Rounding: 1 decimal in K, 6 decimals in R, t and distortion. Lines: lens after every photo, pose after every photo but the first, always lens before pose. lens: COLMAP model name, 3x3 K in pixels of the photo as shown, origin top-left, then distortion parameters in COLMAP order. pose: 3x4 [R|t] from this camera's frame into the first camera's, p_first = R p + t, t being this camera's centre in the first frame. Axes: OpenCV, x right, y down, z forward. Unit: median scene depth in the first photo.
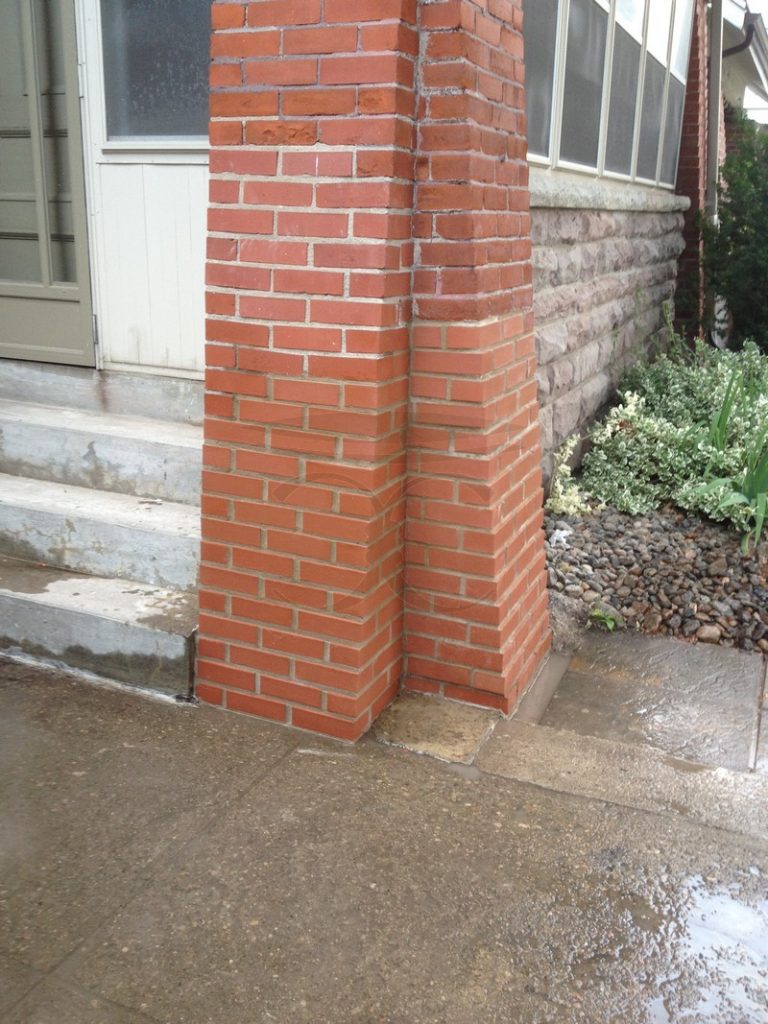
lens RADIAL K [[955.8, 0, 388.4], [0, 955.8, 518.6], [0, 0, 1]] dist [0.132324, -0.271865]
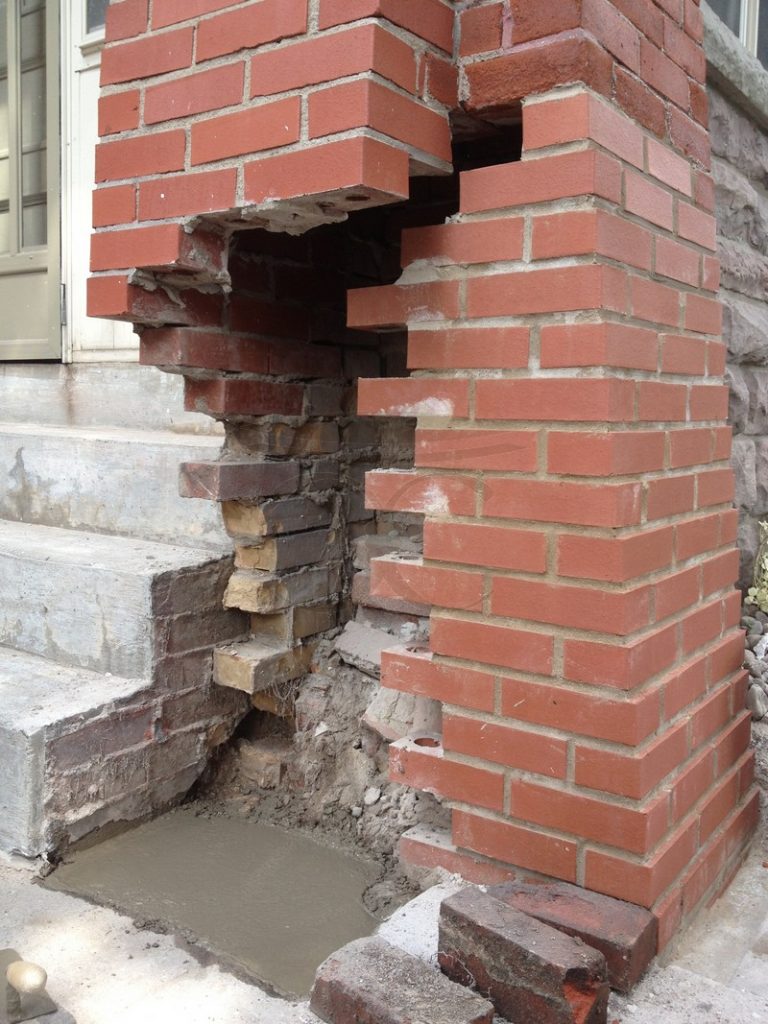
lens RADIAL K [[955.8, 0, 388.4], [0, 955.8, 518.6], [0, 0, 1]] dist [0.132324, -0.271865]
pose [[0.980203, 0.017838, -0.197190, 0.073324], [-0.056971, 0.979224, -0.194612, 0.083835], [0.189621, 0.201994, 0.960855, 0.424040]]
